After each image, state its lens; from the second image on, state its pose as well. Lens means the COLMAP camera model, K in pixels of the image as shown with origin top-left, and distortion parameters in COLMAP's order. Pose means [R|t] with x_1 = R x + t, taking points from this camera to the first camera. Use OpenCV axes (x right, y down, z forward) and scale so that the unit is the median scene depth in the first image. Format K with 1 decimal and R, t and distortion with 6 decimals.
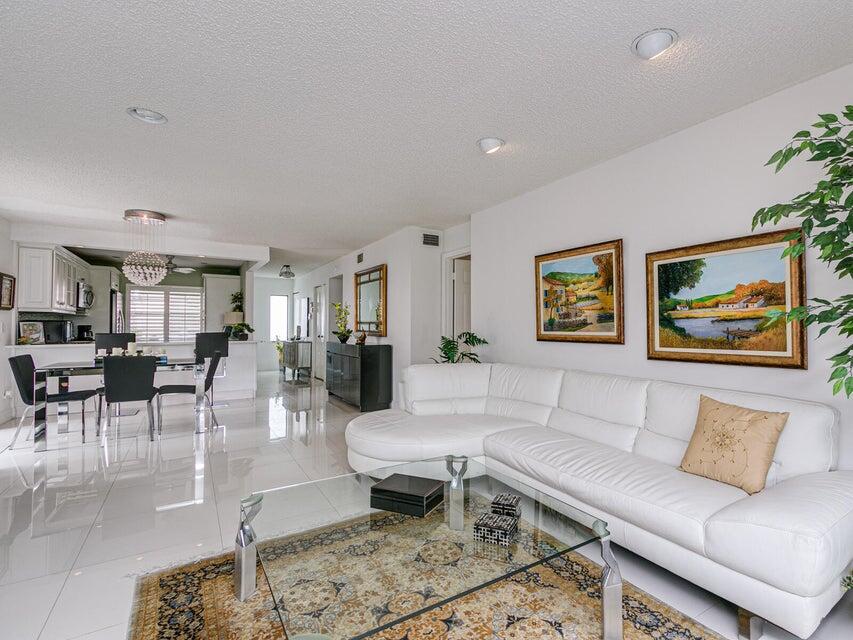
lens RADIAL K [[440.9, 0, 471.3], [0, 440.9, 321.6], [0, 0, 1]] dist [-0.001914, -0.001185]
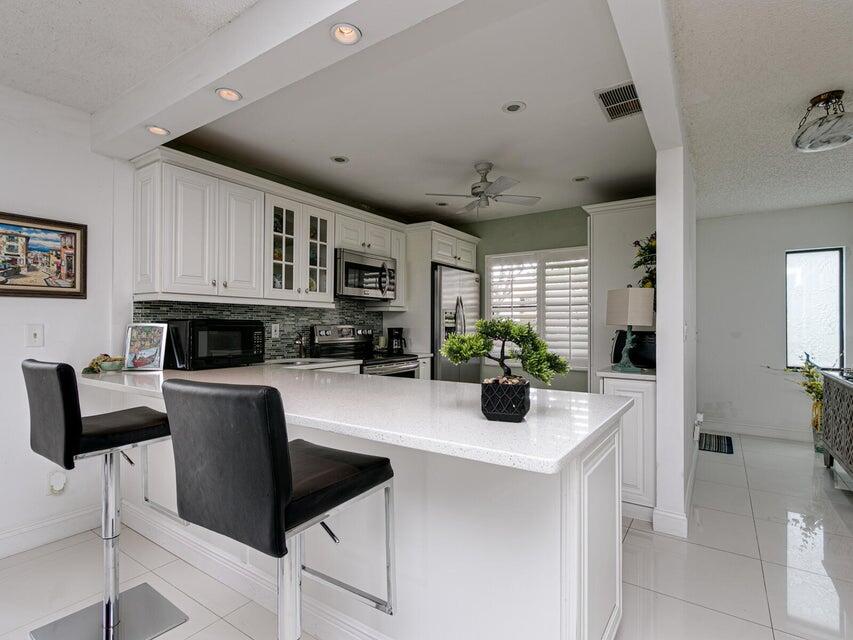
lens RADIAL K [[432.6, 0, 426.5], [0, 432.6, 320.0], [0, 0, 1]] dist [-0.000875, -0.000062]
pose [[0.388136, -0.009812, -0.921550, -0.781771], [0.009022, 0.999936, -0.006847, 0.005762], [0.921558, -0.005657, 0.388200, 1.937621]]
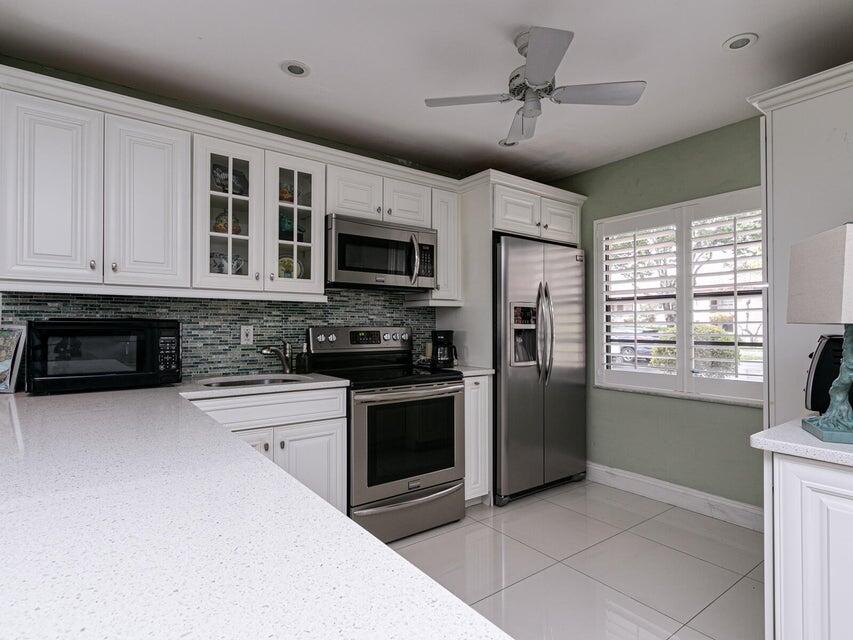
lens RADIAL K [[452.9, 0, 444.7], [0, 452.9, 322.0], [0, 0, 1]] dist [0.002017, 0.000144]
pose [[0.074200, -0.010751, -0.997185, -1.083242], [0.012442, 0.999874, -0.009854, 0.011044], [0.997166, -0.011676, 0.074324, 2.296668]]
